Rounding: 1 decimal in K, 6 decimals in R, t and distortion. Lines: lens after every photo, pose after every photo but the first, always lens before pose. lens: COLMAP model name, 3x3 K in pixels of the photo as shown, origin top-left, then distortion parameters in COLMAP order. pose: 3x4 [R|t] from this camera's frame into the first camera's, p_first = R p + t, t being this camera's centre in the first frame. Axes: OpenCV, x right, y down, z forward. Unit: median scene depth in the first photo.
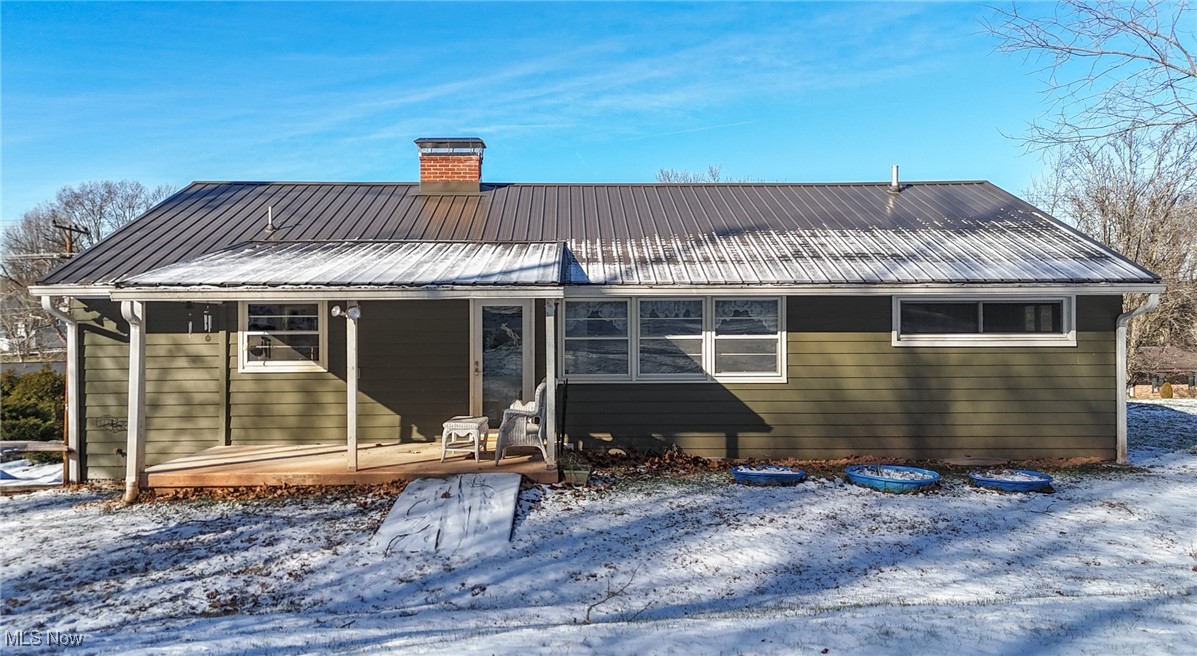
lens RADIAL K [[806.4, 0, 598.3], [0, 806.4, 324.2], [0, 0, 1]] dist [-0.002659, -0.000288]
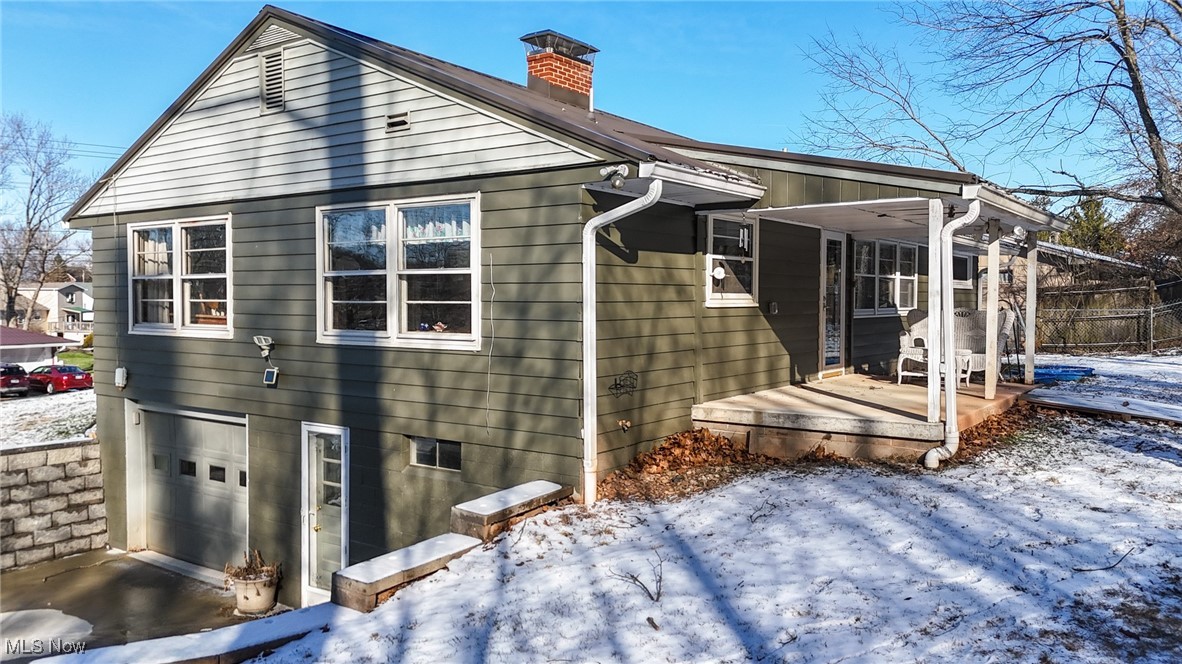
lens RADIAL K [[870.8, 0, 590.4], [0, 870.8, 328.9], [0, 0, 1]] dist [0.040795, 0.004133]
pose [[0.659378, -0.023080, 0.751457, -1.146622], [0.008500, 0.999694, 0.023245, 0.060409], [-0.751763, -0.008940, 0.659372, 0.534181]]
